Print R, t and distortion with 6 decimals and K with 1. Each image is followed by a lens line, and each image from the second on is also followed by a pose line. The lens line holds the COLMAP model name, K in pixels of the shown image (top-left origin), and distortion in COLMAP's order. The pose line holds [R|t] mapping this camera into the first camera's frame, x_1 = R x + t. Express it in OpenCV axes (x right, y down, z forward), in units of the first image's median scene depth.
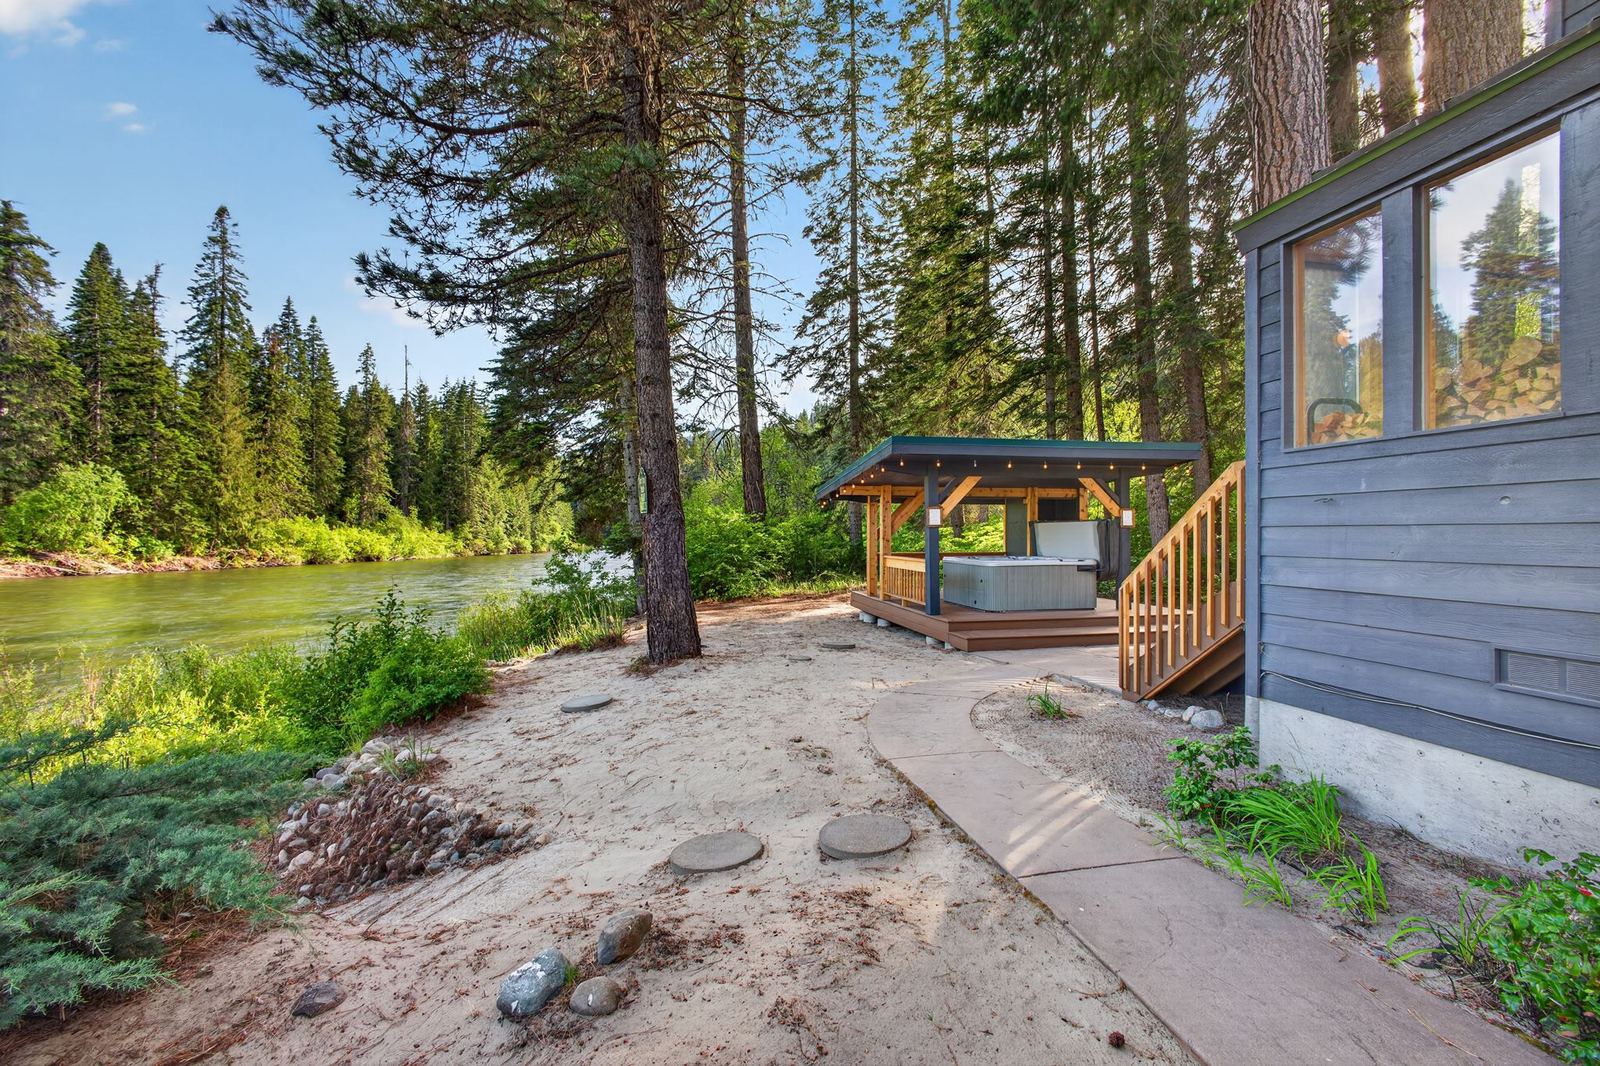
lens RADIAL K [[685.1, 0, 799.6], [0, 685.1, 535.2], [0, 0, 1]] dist [-0.001820, 0.004042]
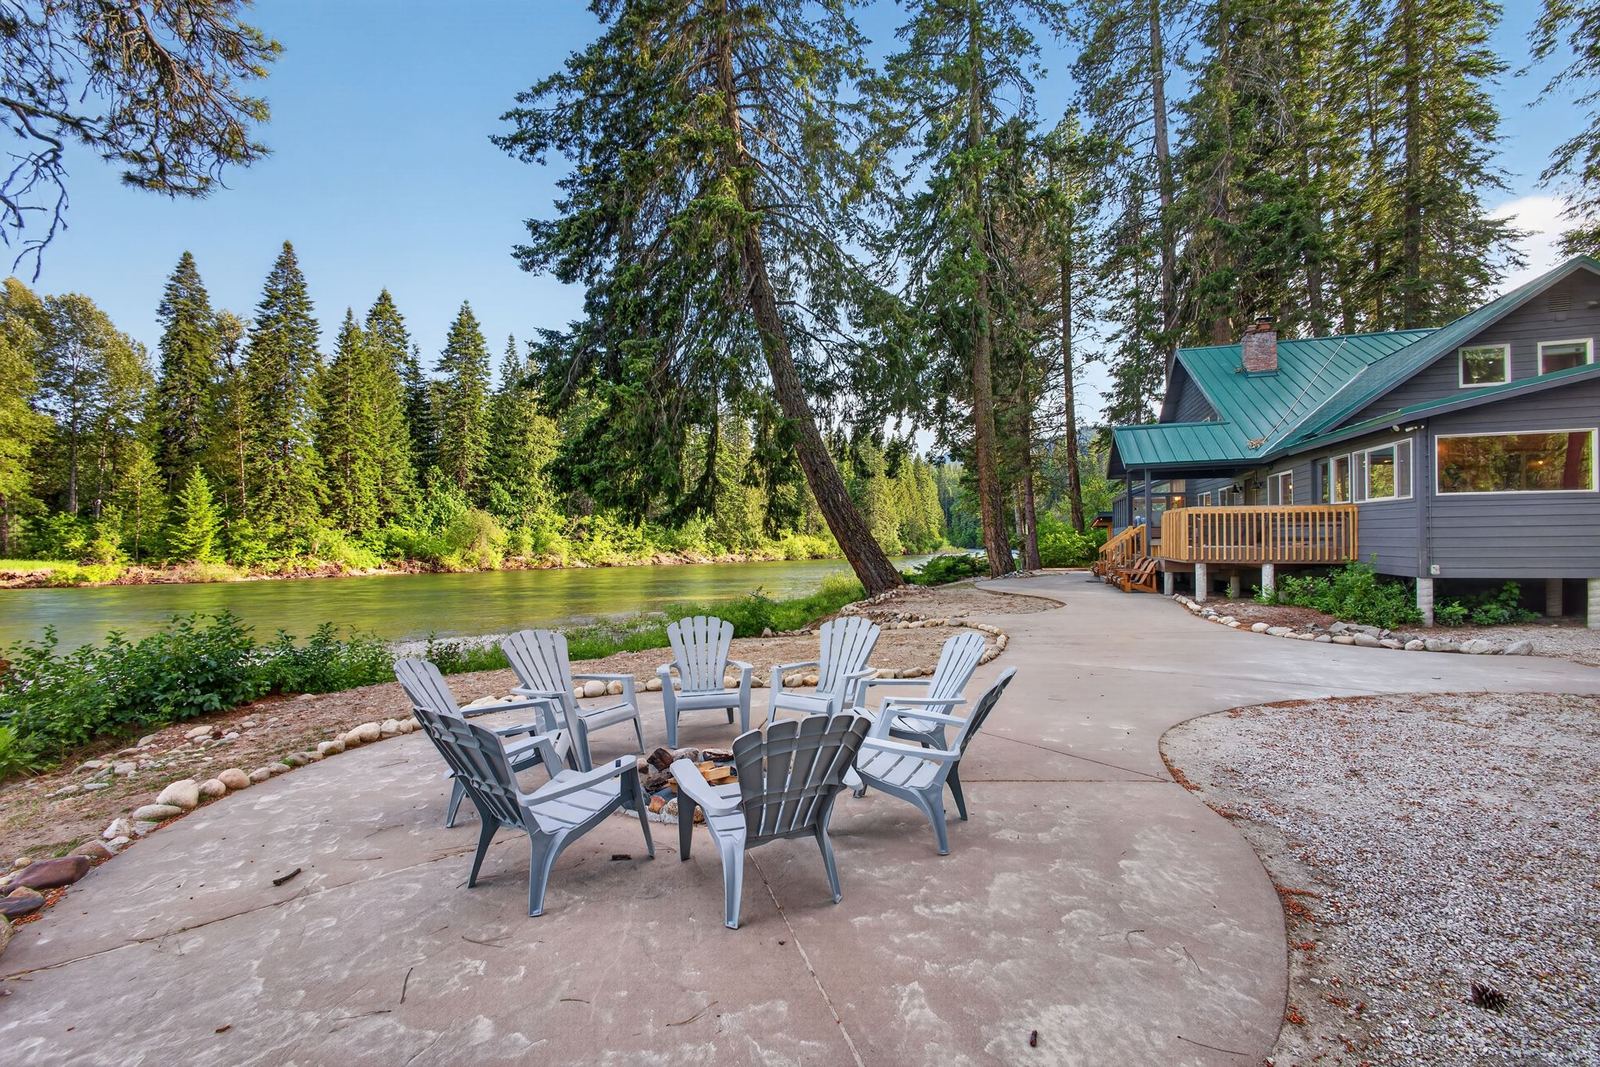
lens RADIAL K [[685.1, 0, 798.3], [0, 685.1, 533.9], [0, 0, 1]] dist [-0.001820, 0.004042]
pose [[0.870256, -0.014941, -0.492374, 0.062257], [0.009006, 0.999855, -0.014422, 0.007679], [0.492518, 0.008117, 0.870264, -0.349641]]
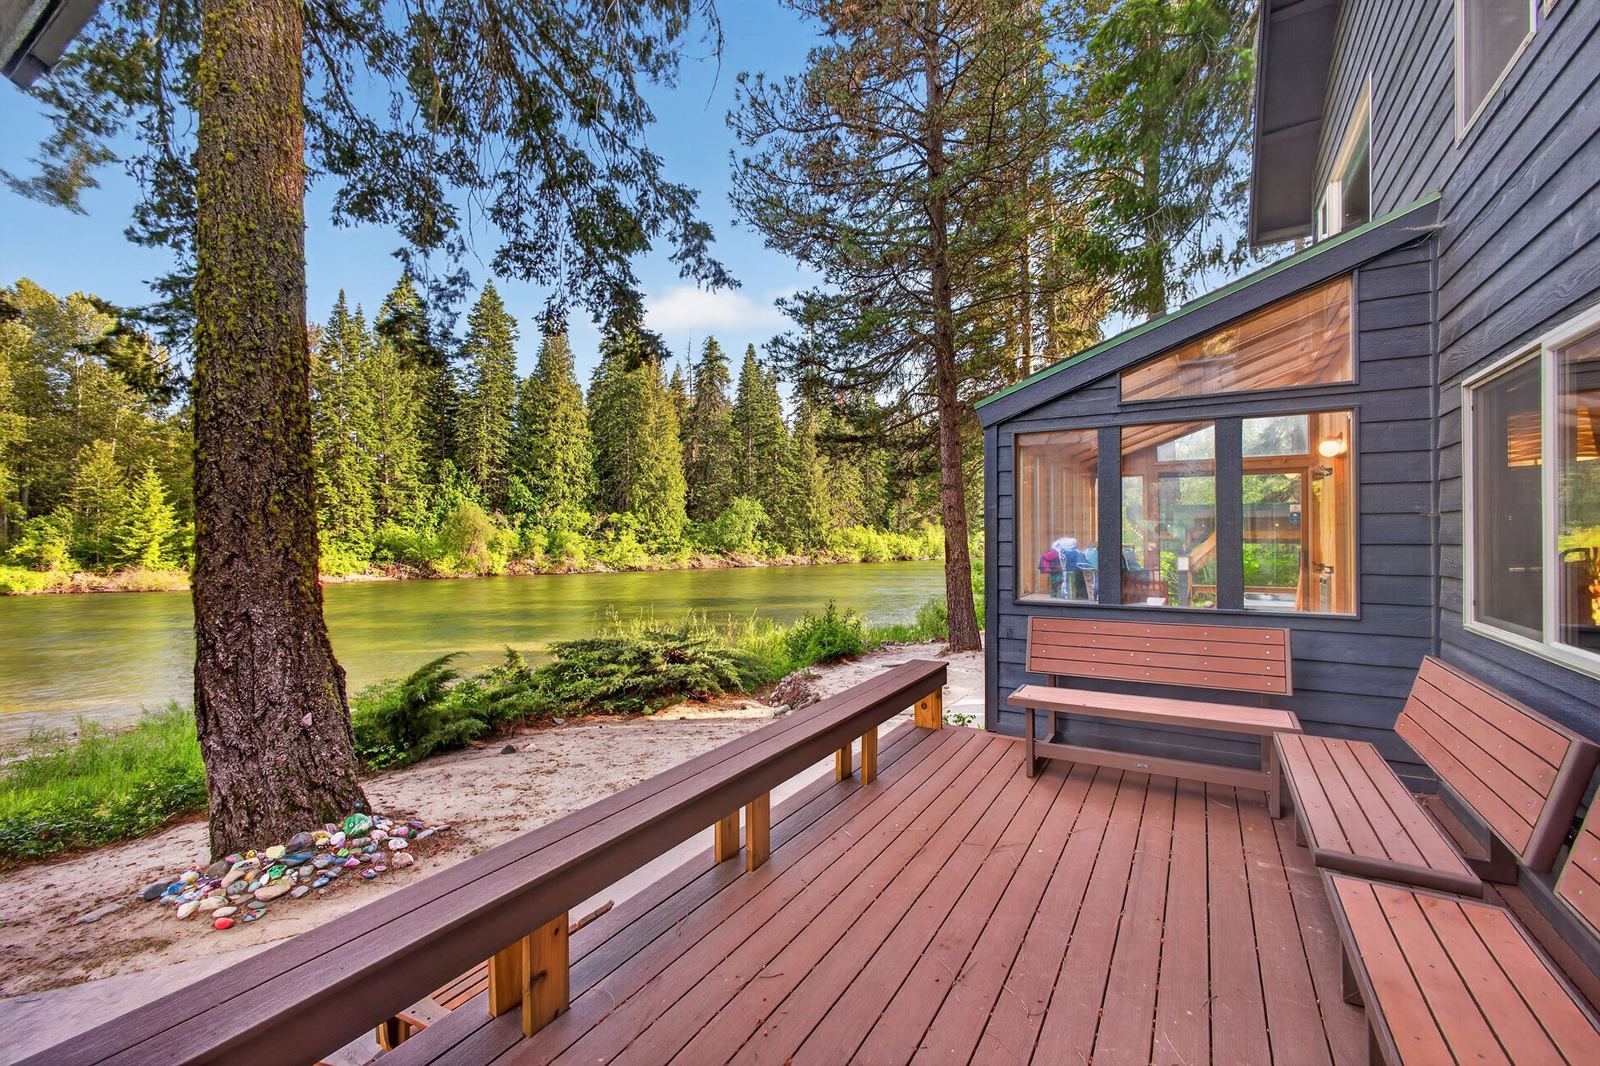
lens RADIAL K [[685.1, 0, 787.4], [0, 685.1, 527.3], [0, 0, 1]] dist [-0.001820, 0.004042]
pose [[0.735685, -0.010962, -0.677235, 0.063469], [0.004753, 0.999928, -0.011022, -0.011275], [0.677307, 0.004890, 0.735685, -0.056013]]
